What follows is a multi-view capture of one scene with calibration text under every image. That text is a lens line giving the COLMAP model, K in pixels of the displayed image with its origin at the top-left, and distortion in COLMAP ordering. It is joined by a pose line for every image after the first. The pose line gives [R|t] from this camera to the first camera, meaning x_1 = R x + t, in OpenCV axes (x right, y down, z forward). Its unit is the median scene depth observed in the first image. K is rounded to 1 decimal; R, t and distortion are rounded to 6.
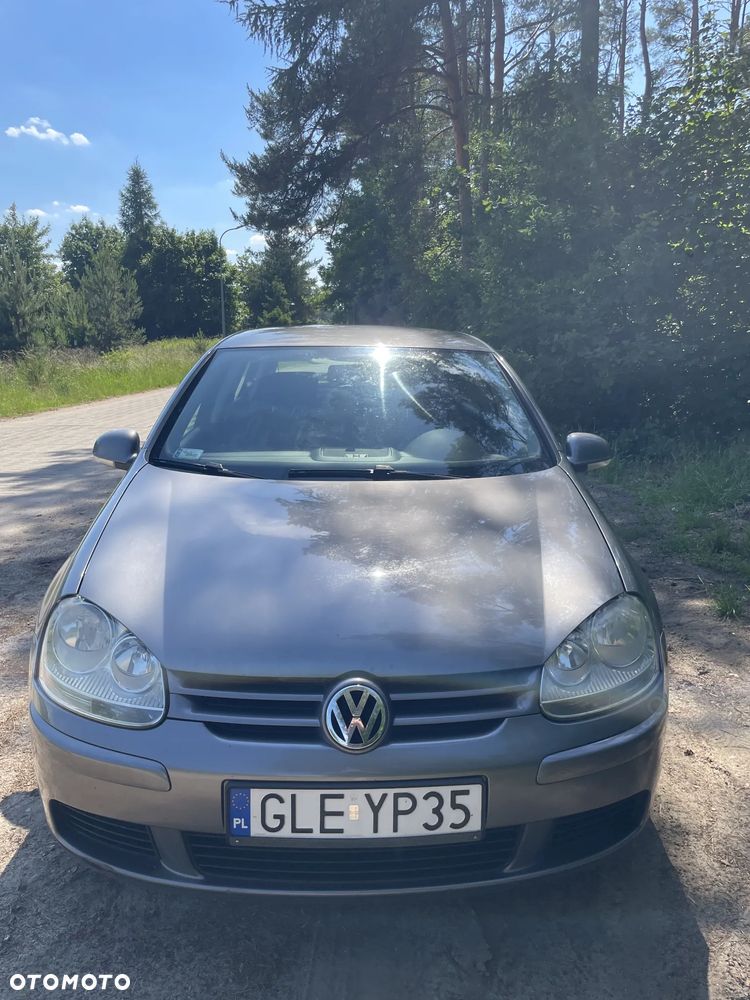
lens RADIAL K [[774.1, 0, 374.7], [0, 774.1, 495.4], [0, 0, 1]] dist [0.015719, -0.006006]
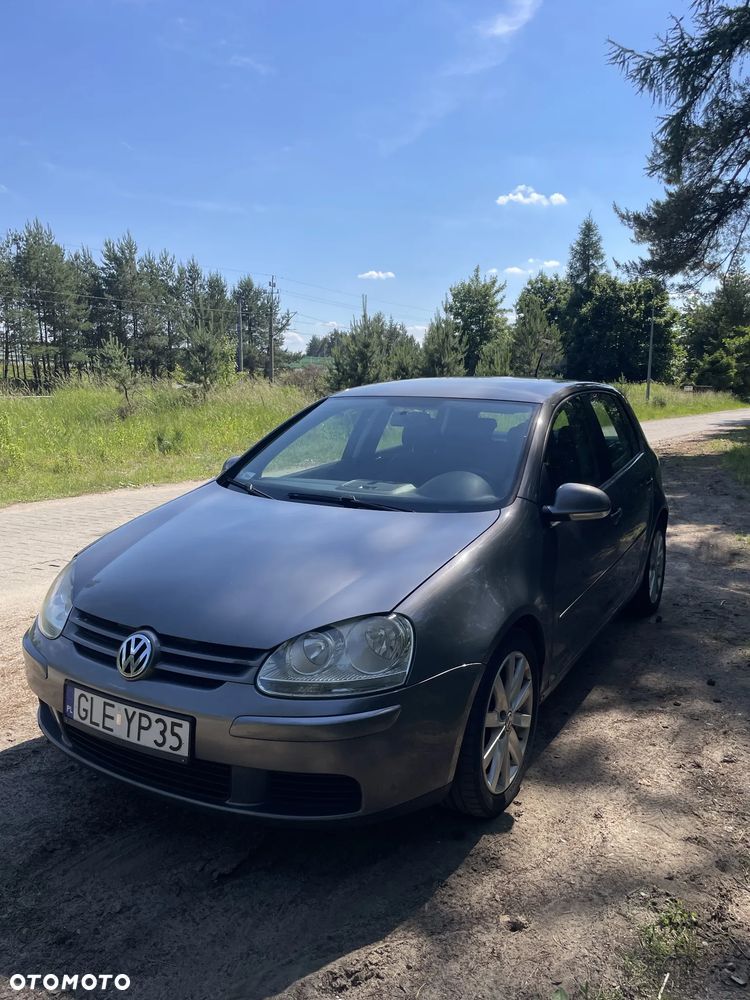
lens RADIAL K [[755.1, 0, 375.4], [0, 755.1, 505.1], [0, 0, 1]] dist [0.083256, -0.107392]
pose [[0.838926, 0.086552, -0.537319, 0.114566], [-0.108057, 0.994108, -0.008580, -0.003085], [0.533411, 0.065259, 0.843335, 0.002397]]
